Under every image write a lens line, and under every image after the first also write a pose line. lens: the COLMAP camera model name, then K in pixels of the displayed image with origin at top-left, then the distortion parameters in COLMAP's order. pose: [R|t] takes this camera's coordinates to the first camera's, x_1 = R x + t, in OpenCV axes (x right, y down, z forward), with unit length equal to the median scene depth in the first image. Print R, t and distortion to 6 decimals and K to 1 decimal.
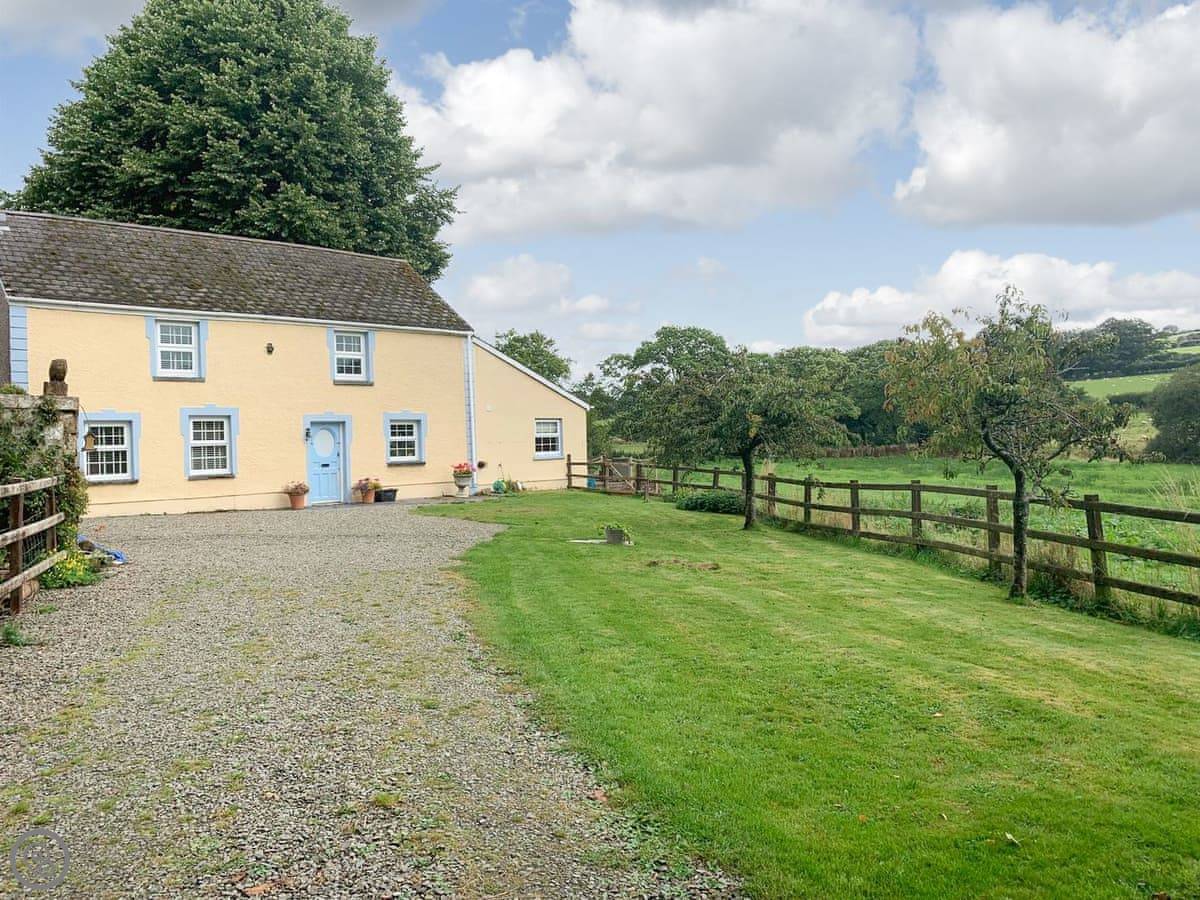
lens RADIAL K [[885.4, 0, 600.0], [0, 885.4, 450.0], [0, 0, 1]] dist [-0.001339, -0.000906]
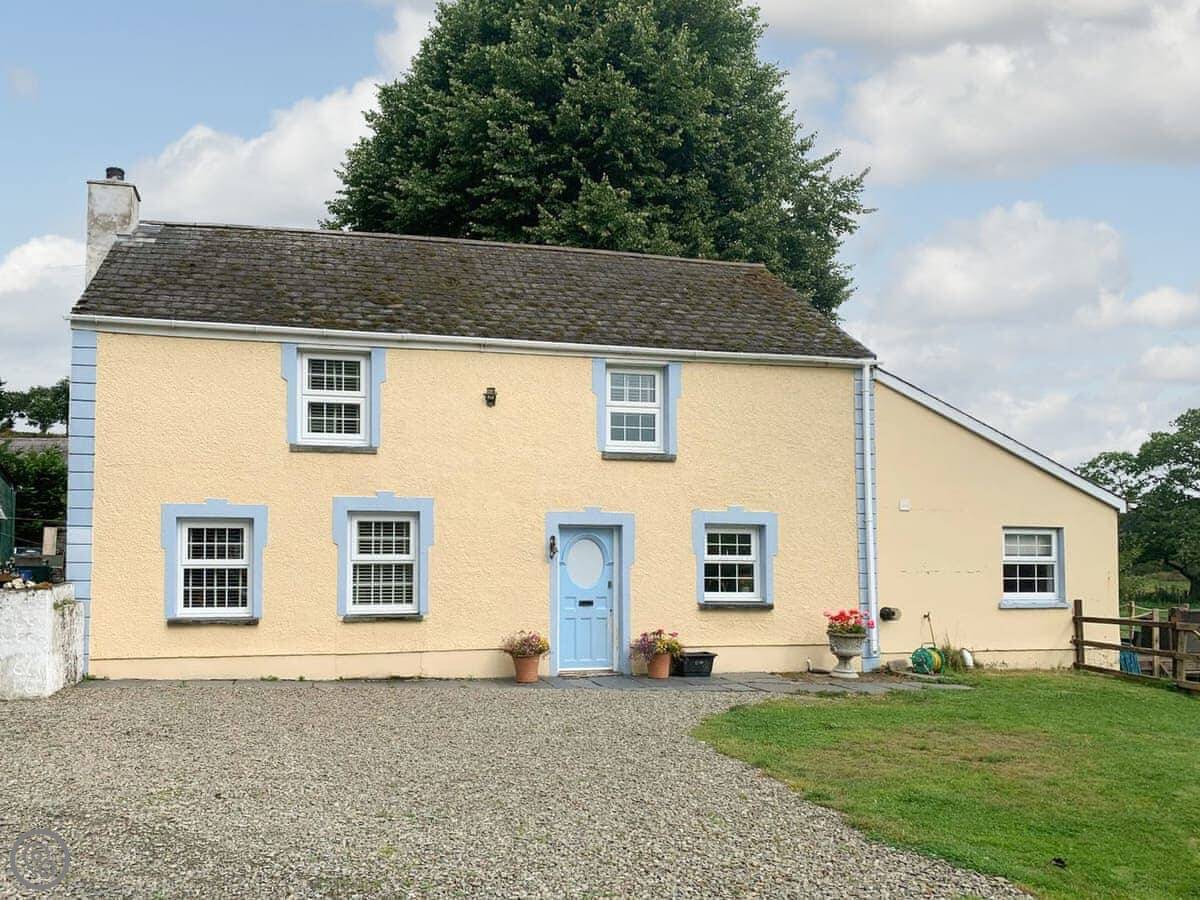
lens RADIAL K [[943.2, 0, 520.7], [0, 943.2, 517.7], [0, 0, 1]] dist [0.101207, -0.185970]
pose [[0.868914, 0.004632, -0.494941, -0.045981], [-0.030857, 0.998518, -0.044828, -0.008240], [0.494000, 0.054224, 0.867769, 0.420686]]
